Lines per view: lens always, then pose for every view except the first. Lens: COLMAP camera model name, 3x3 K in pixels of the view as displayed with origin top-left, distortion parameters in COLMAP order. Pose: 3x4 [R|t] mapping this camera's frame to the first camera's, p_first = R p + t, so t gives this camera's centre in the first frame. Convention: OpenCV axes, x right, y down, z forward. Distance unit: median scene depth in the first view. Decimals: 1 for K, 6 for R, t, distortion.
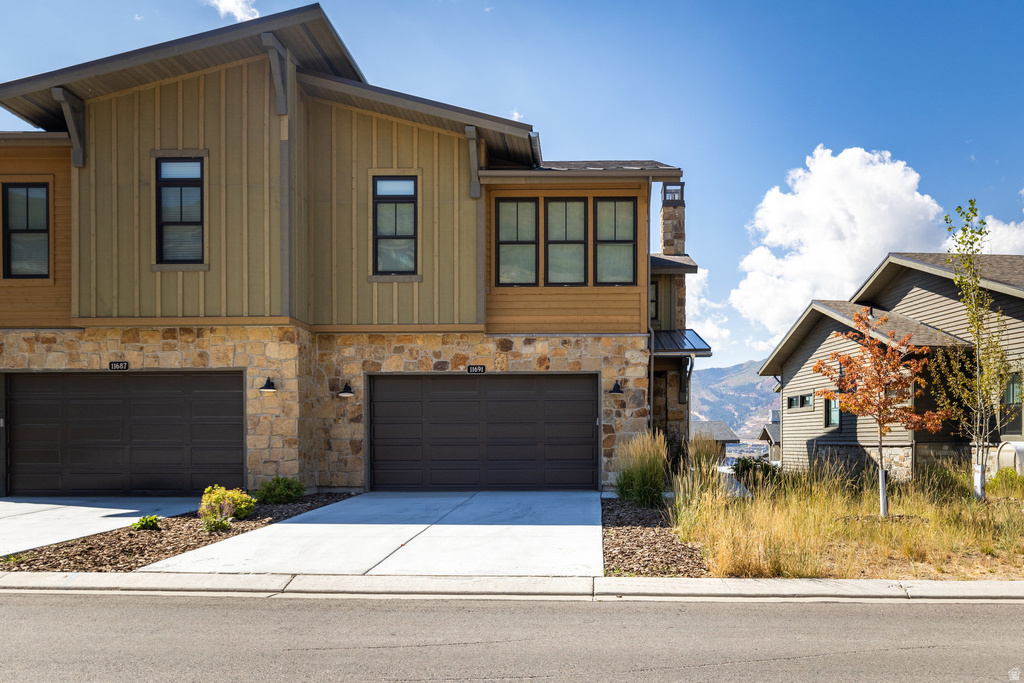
lens RADIAL K [[900.1, 0, 555.5], [0, 900.1, 428.5], [0, 0, 1]] dist [0.009028, -0.013266]
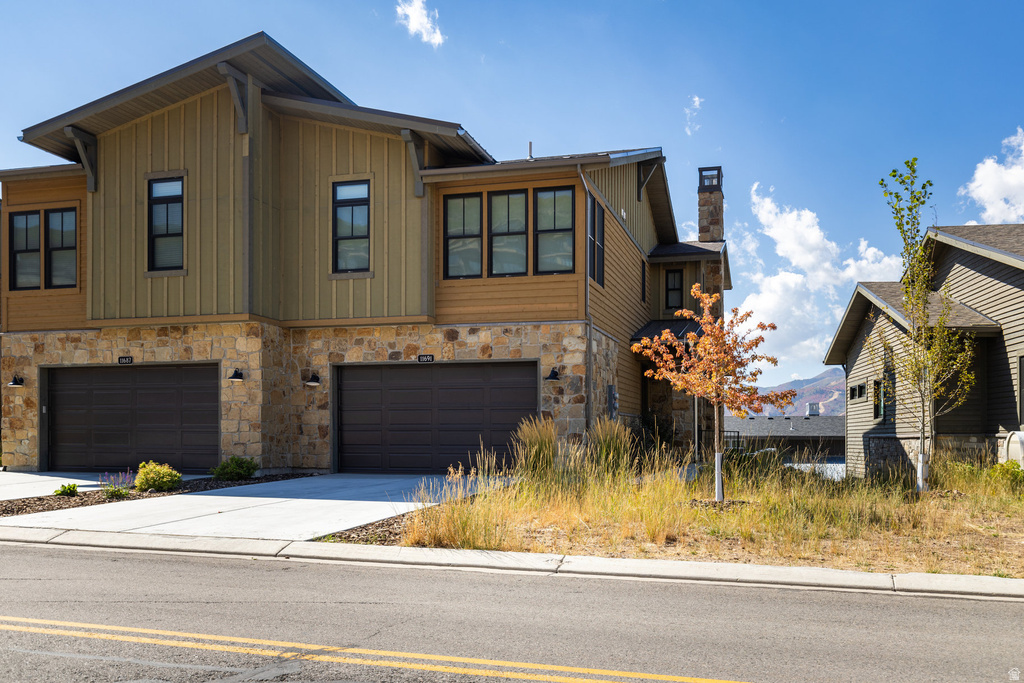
lens RADIAL K [[890.0, 0, 495.8], [0, 890.0, 418.8], [0, 0, 1]] dist [-0.002095, 0.010404]
pose [[0.963928, 0.001889, -0.266156, 0.273662], [-0.004221, 0.999958, -0.008188, 0.013040], [0.266129, 0.009016, 0.963895, 0.018961]]
